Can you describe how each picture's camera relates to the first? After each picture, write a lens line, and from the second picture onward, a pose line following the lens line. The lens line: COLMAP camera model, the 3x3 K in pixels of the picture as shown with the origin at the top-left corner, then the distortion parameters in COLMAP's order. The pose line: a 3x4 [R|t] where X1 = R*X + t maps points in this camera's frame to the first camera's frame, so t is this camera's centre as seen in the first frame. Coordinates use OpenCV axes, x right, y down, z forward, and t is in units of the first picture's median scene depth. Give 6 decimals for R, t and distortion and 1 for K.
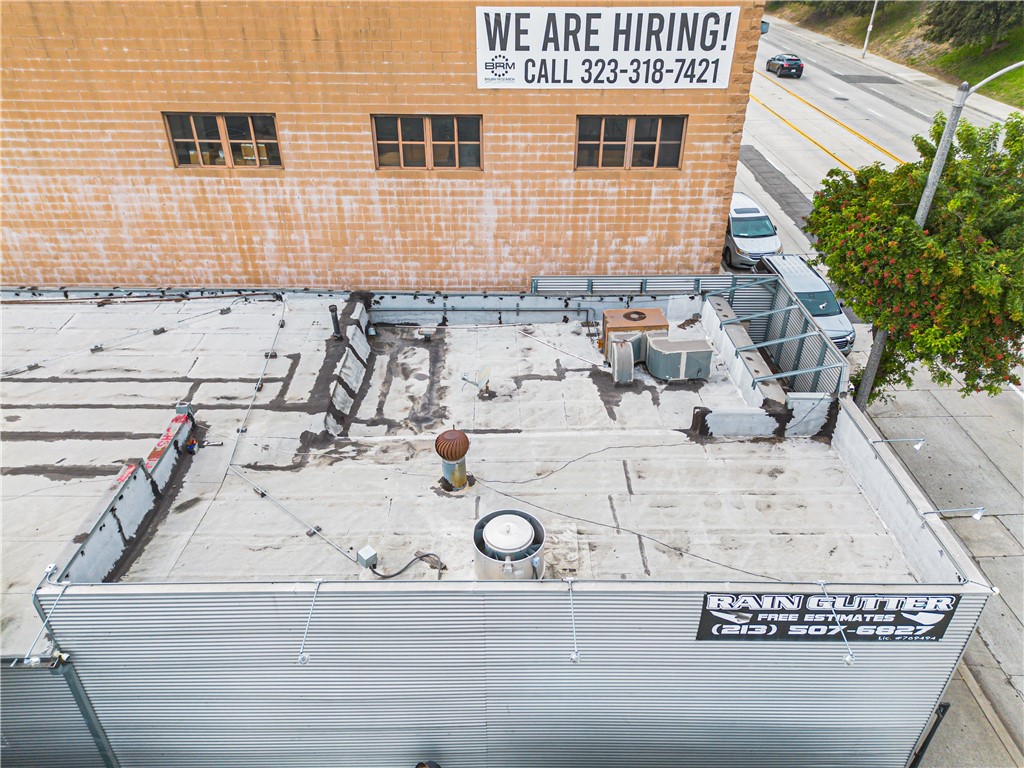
lens RADIAL K [[727.7, 0, 511.5], [0, 727.7, 389.3], [0, 0, 1]] dist [0.083854, -0.087876]
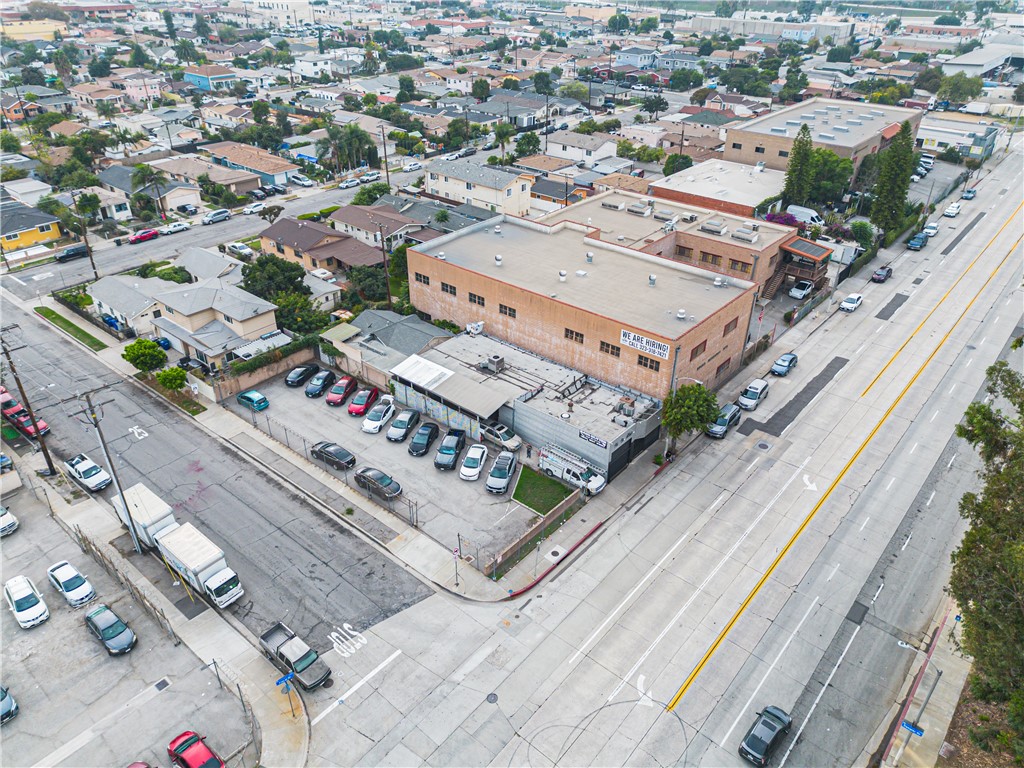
lens RADIAL K [[727.7, 0, 511.5], [0, 727.7, 389.3], [0, 0, 1]] dist [0.083854, -0.087876]
pose [[0.765085, 0.340337, -0.546640, 2.066425], [-0.353779, 0.931479, 0.084783, -0.282590], [0.538038, 0.128523, 0.833065, -3.209033]]
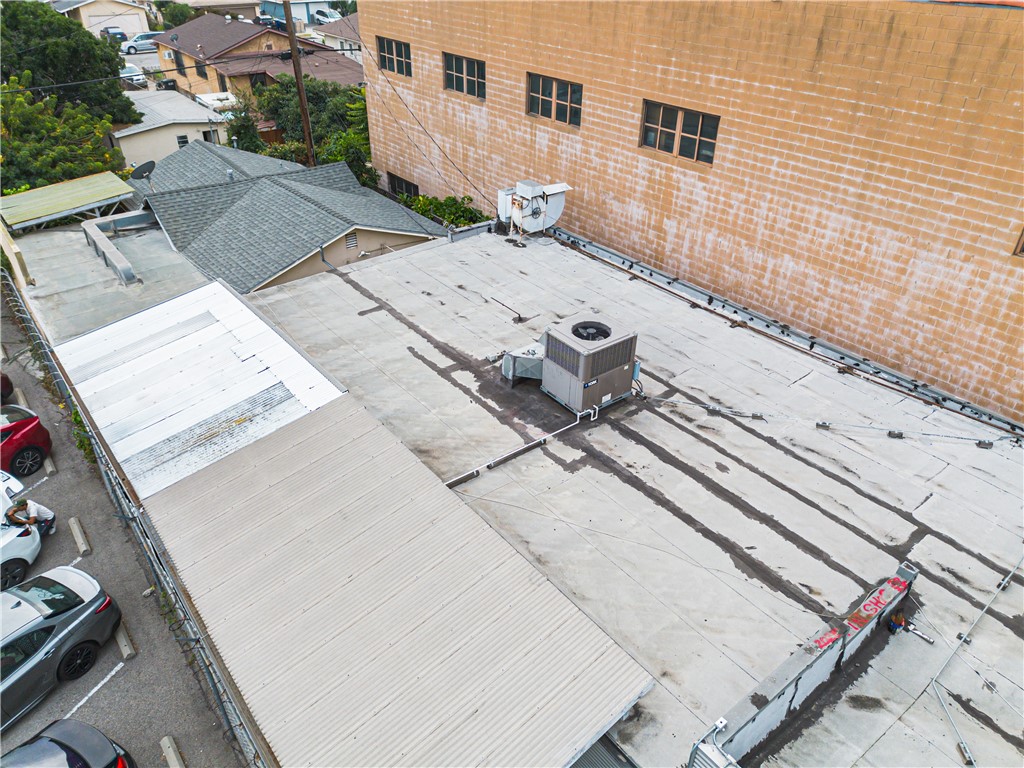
lens RADIAL K [[727.7, 0, 511.5], [0, 727.7, 389.3], [0, 0, 1]] dist [0.083854, -0.087876]
pose [[0.618987, 0.429073, -0.657839, -0.211646], [-0.430292, 0.885960, 0.172985, -0.080106], [0.657042, 0.175988, 0.733024, 0.084760]]
